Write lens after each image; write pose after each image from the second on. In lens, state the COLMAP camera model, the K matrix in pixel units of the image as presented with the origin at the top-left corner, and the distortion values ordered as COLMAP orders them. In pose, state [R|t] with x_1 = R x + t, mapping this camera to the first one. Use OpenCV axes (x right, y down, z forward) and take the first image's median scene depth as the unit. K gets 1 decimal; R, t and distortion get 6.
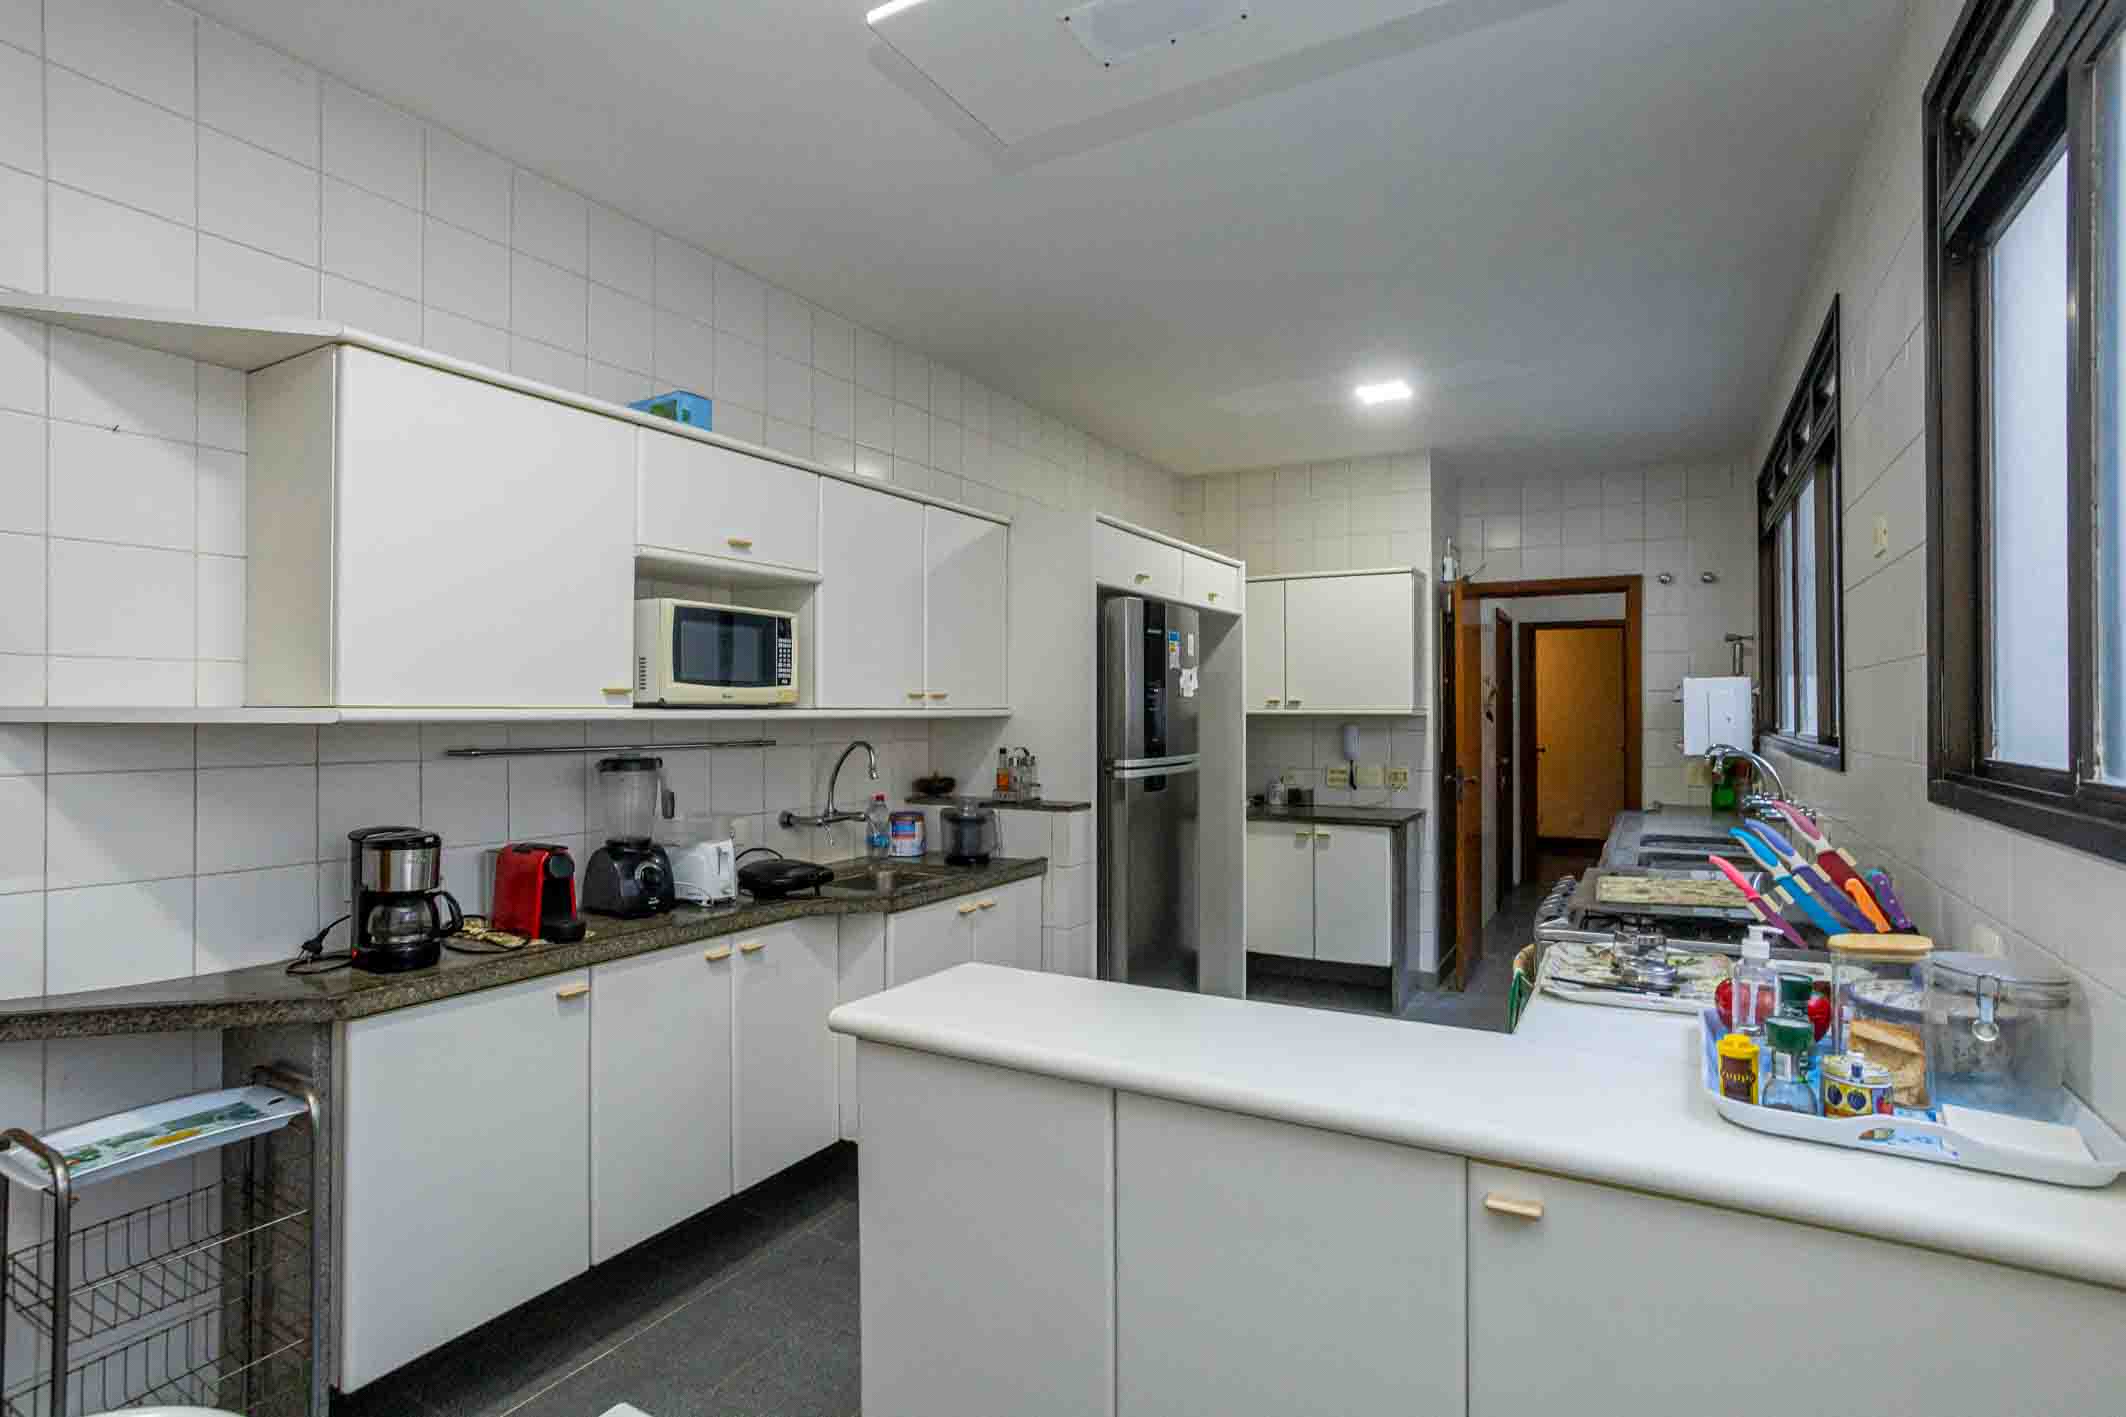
lens RADIAL K [[1035.9, 0, 1050.3], [0, 1035.9, 712.4], [0, 0, 1]] dist [-0.036409, 0.009105]
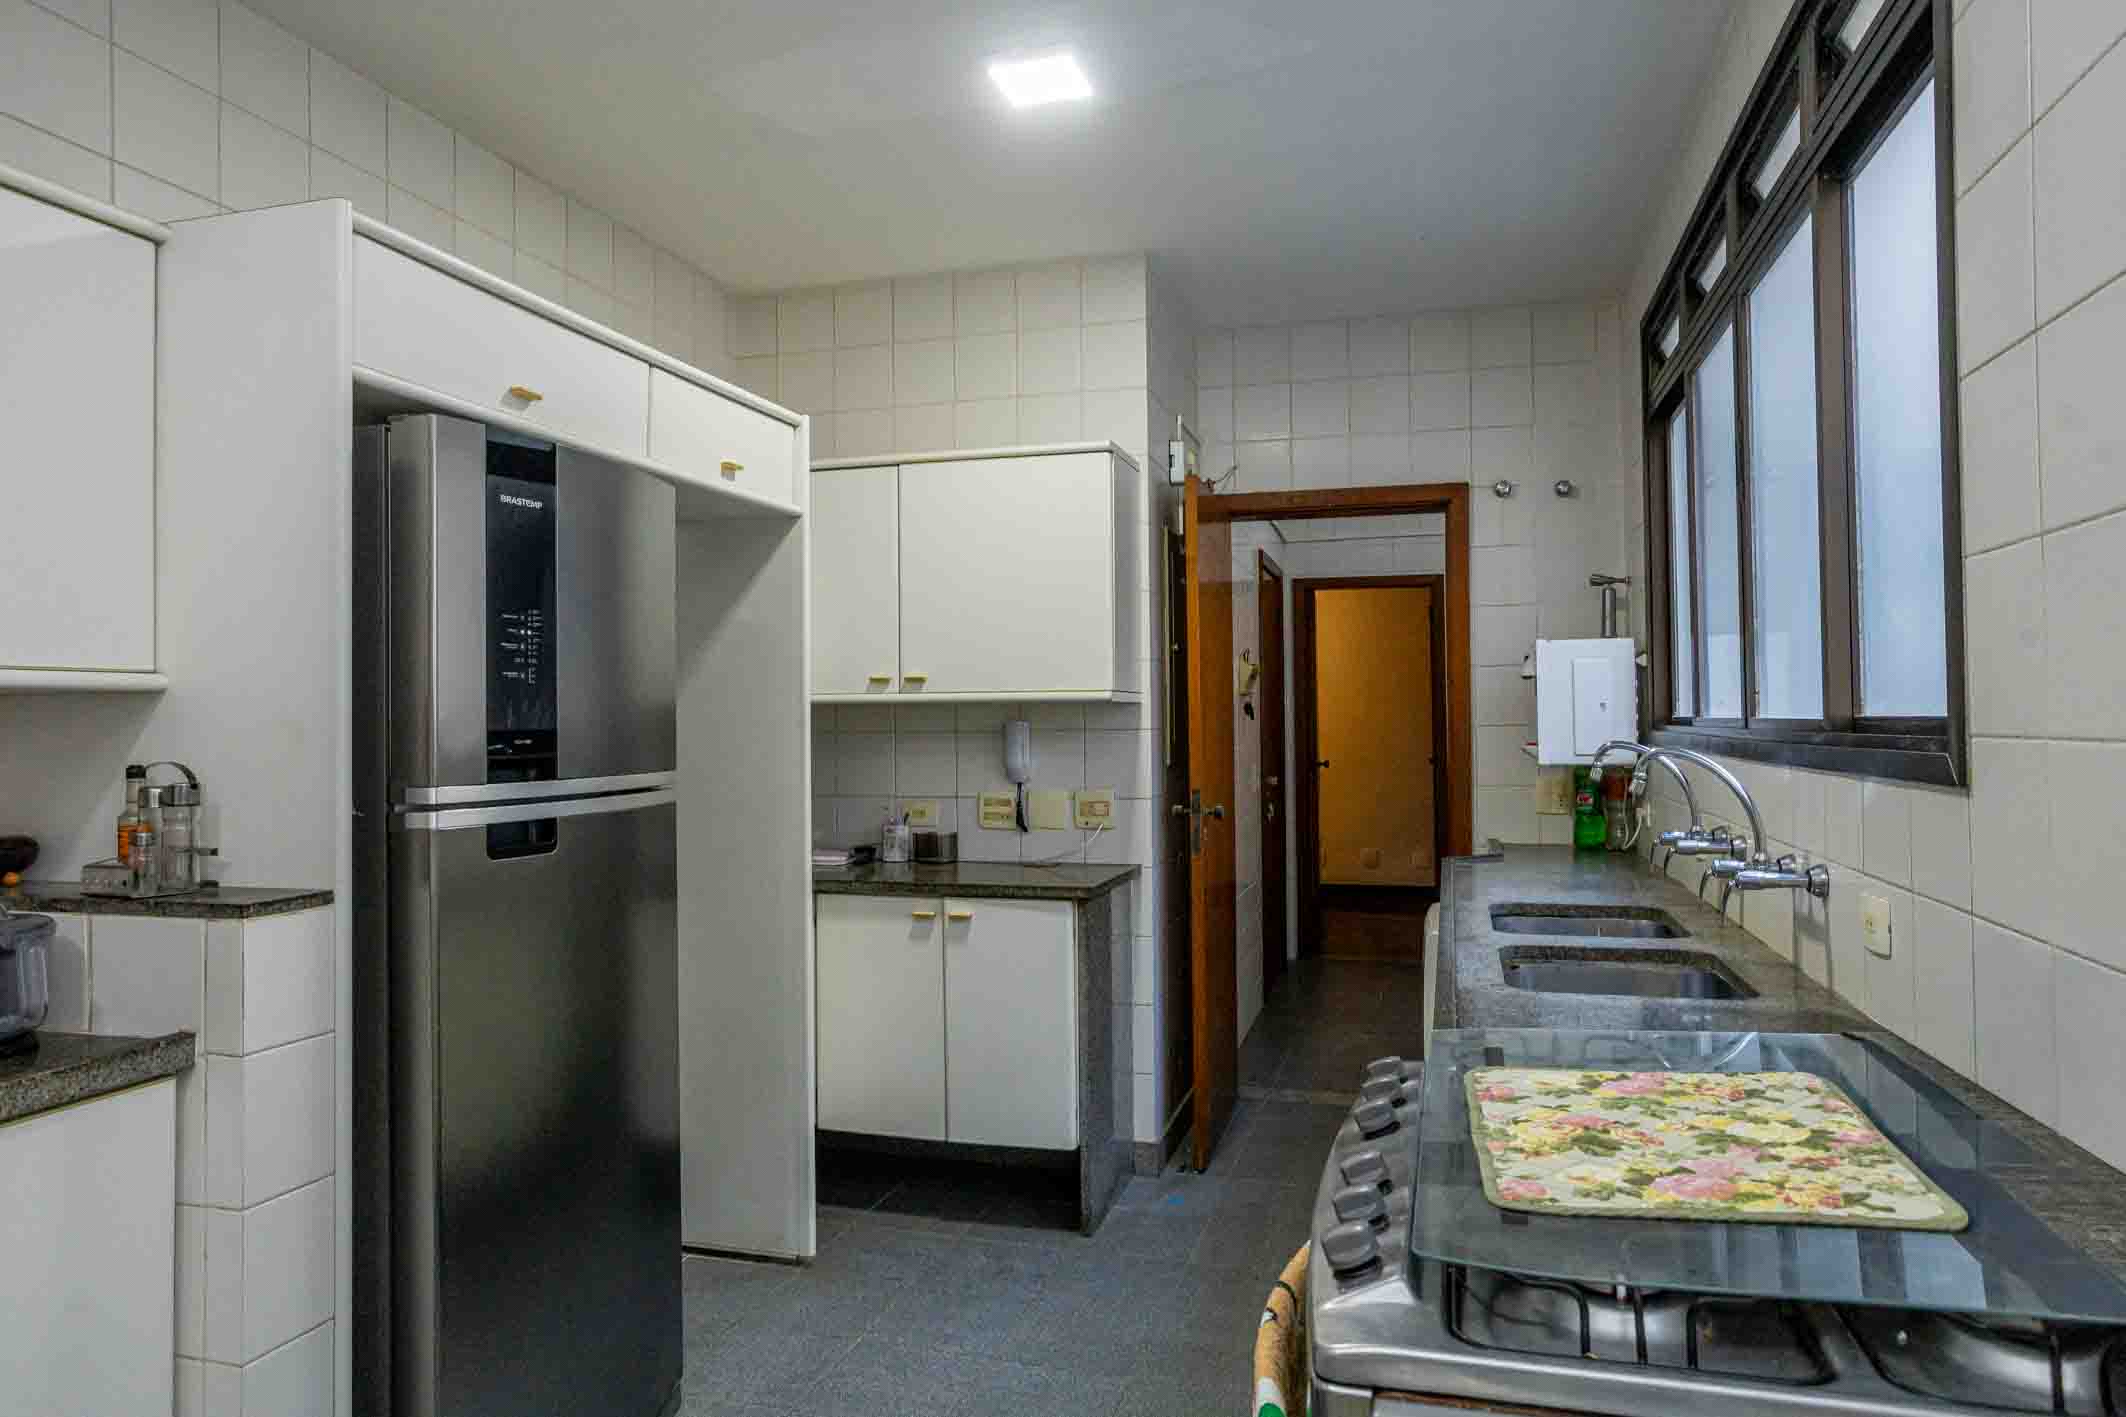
lens RADIAL K [[1337.9, 0, 1058.6], [0, 1337.9, 713.3], [0, 0, 1]] dist [-0.024150, 0.001696]
pose [[0.968952, -0.004406, 0.247211, 0.137794], [0.006860, 0.999935, -0.009066, 0.015626], [-0.247155, 0.010480, 0.968919, 0.287222]]
